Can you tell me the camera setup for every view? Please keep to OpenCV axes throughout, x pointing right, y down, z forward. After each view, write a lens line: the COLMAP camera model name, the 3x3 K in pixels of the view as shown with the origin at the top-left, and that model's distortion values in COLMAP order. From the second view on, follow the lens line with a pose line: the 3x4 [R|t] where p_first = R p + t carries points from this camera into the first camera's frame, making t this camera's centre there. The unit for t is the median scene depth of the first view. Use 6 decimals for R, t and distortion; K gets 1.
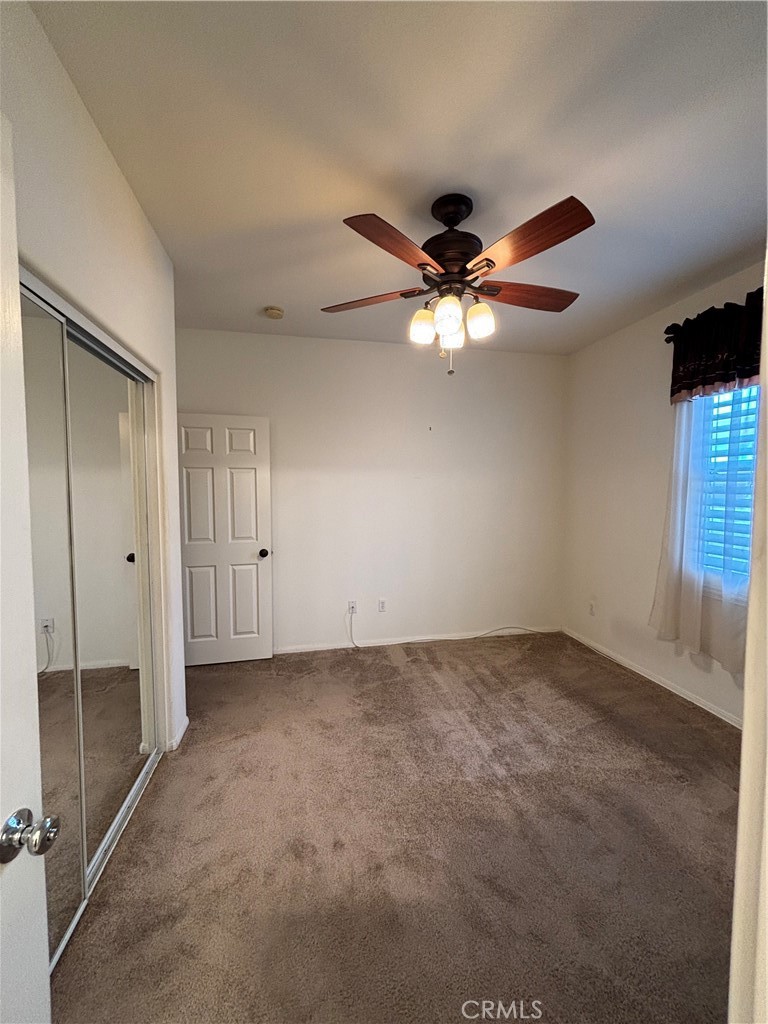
lens RADIAL K [[416.2, 0, 387.0], [0, 416.2, 513.6], [0, 0, 1]] dist [0.000358, -0.000479]
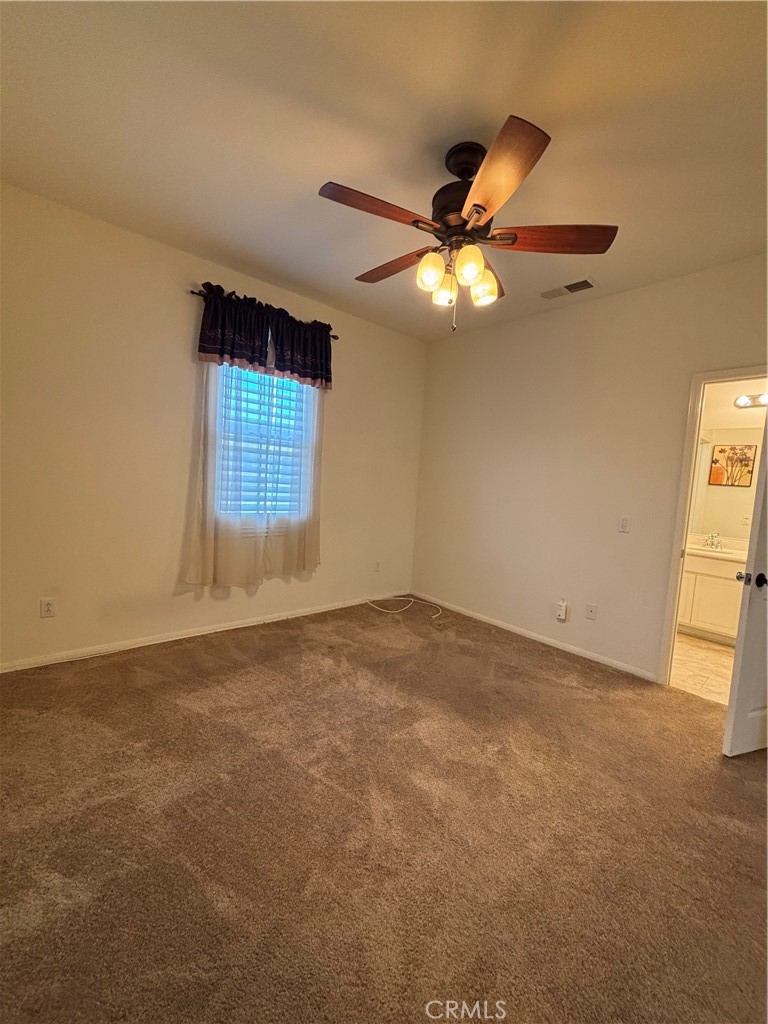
lens RADIAL K [[416.2, 0, 386.6], [0, 416.2, 513.9], [0, 0, 1]] dist [0.000358, -0.000479]
pose [[-0.483265, -0.107353, 0.868867, -0.471484], [-0.010574, 0.993097, 0.116821, -0.014068], [-0.875410, 0.047268, -0.481064, 1.127566]]
